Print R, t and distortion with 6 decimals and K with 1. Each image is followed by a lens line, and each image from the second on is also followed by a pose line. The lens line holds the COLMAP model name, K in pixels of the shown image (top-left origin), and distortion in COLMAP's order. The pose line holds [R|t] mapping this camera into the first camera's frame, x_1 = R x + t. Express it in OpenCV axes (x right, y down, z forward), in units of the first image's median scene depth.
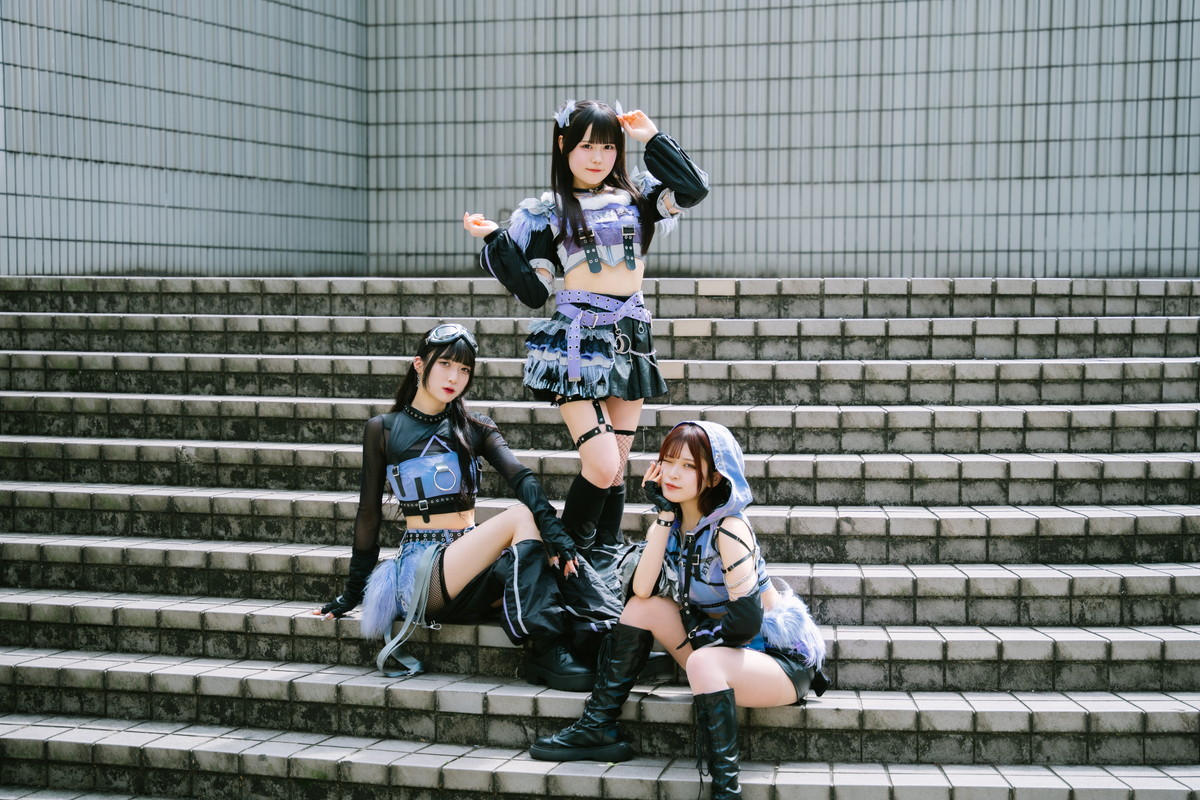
lens RADIAL K [[2302.0, 0, 600.0], [0, 2302.0, 400.0], [0, 0, 1]] dist [0.303589, 0.139358]
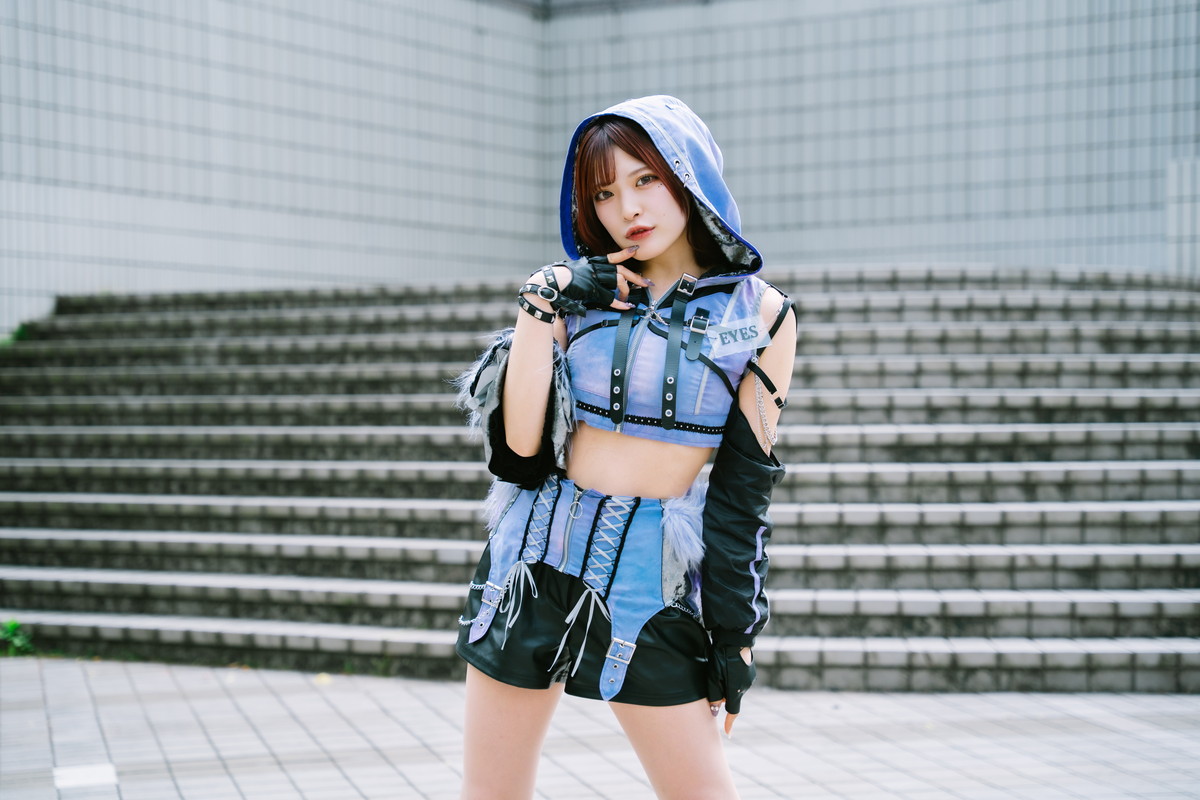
lens RADIAL K [[2293.9, 0, 593.9], [0, 2293.9, 400.8], [0, 0, 1]] dist [0.304521, 0.109781]
pose [[0.987307, -0.010087, -0.158503, 0.214365], [0.003139, 0.999025, -0.044027, 0.087076], [0.158793, 0.042970, 0.986376, -0.310730]]
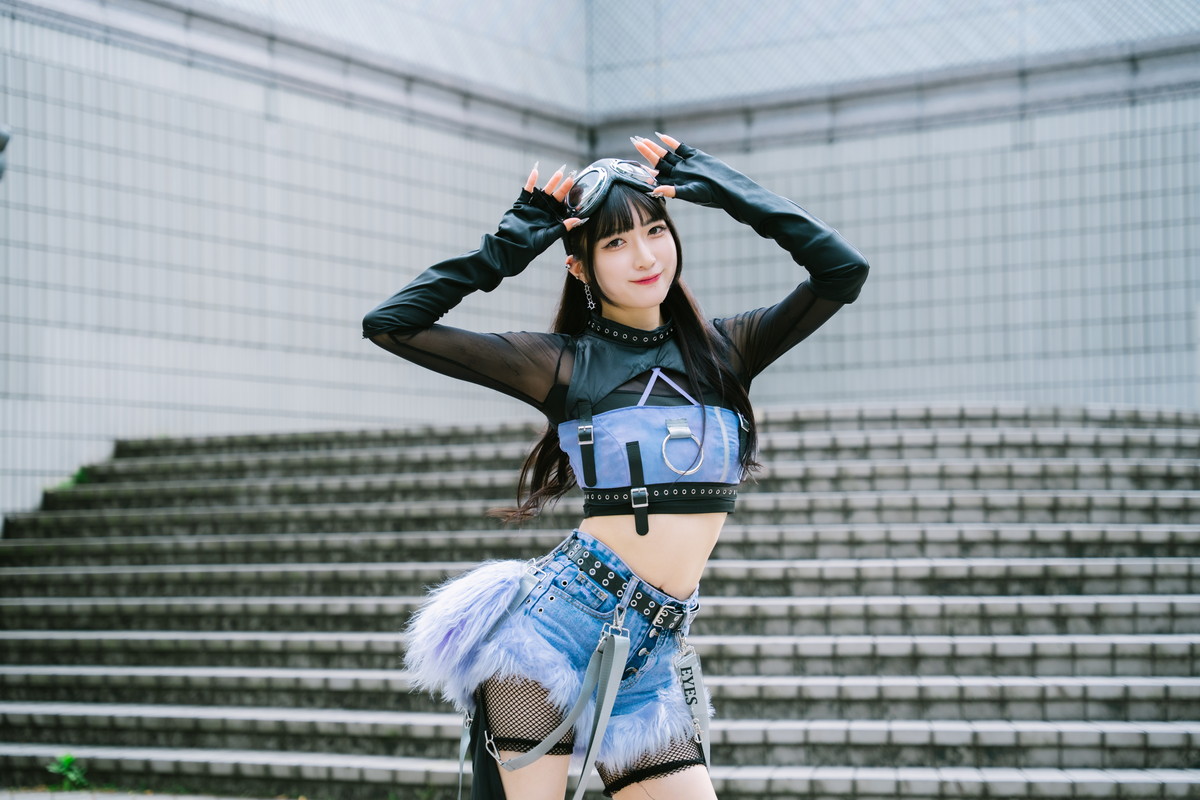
lens RADIAL K [[2302.0, 0, 600.0], [0, 2302.0, 400.0], [0, 0, 1]] dist [0.303589, 0.139358]
pose [[0.983578, -0.025651, -0.178650, 0.230794], [0.006511, 0.994248, -0.106908, 0.094633], [0.180364, 0.103989, 0.978087, -0.350525]]
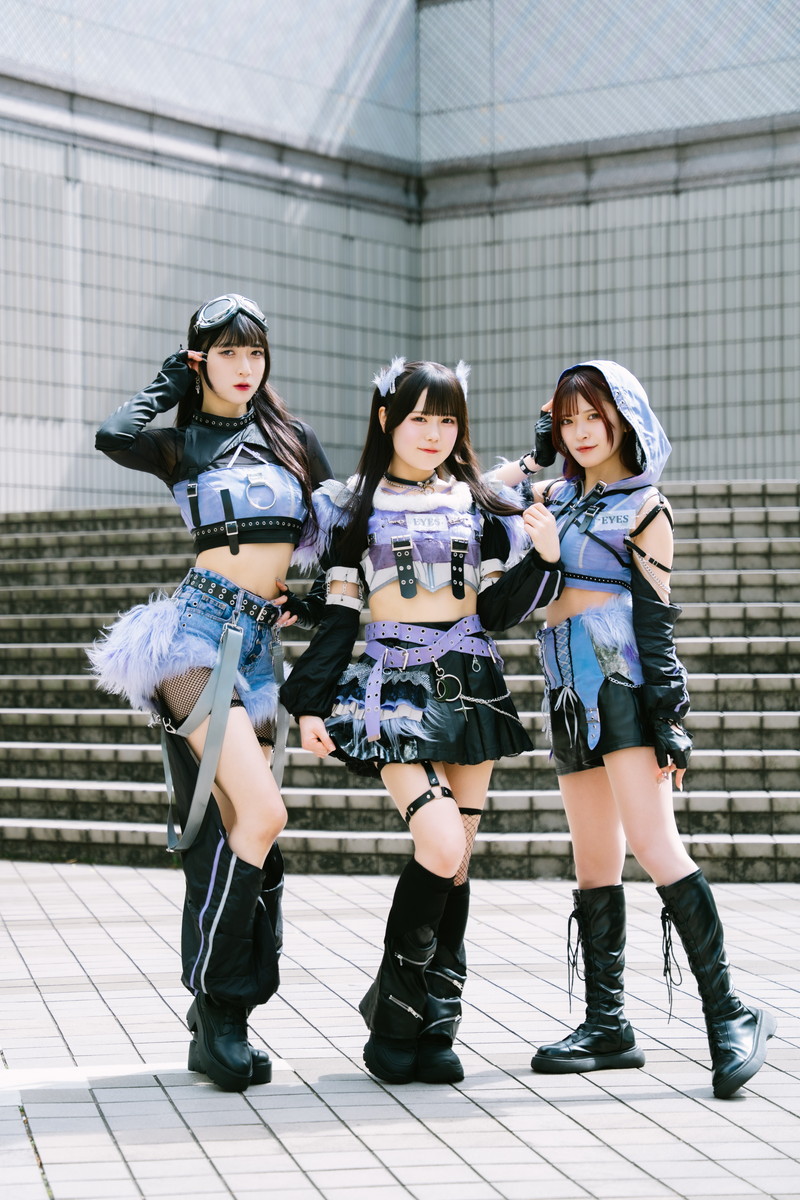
lens RADIAL K [[2826.7, 0, 314.6], [0, 2826.7, 545.7], [0, 0, 1]] dist [0.295799, 0.174886]
pose [[0.969686, -0.020168, -0.243520, 0.353722], [0.000734, 0.996824, -0.079632, 0.122021], [0.244352, 0.077040, 0.966621, -0.646703]]
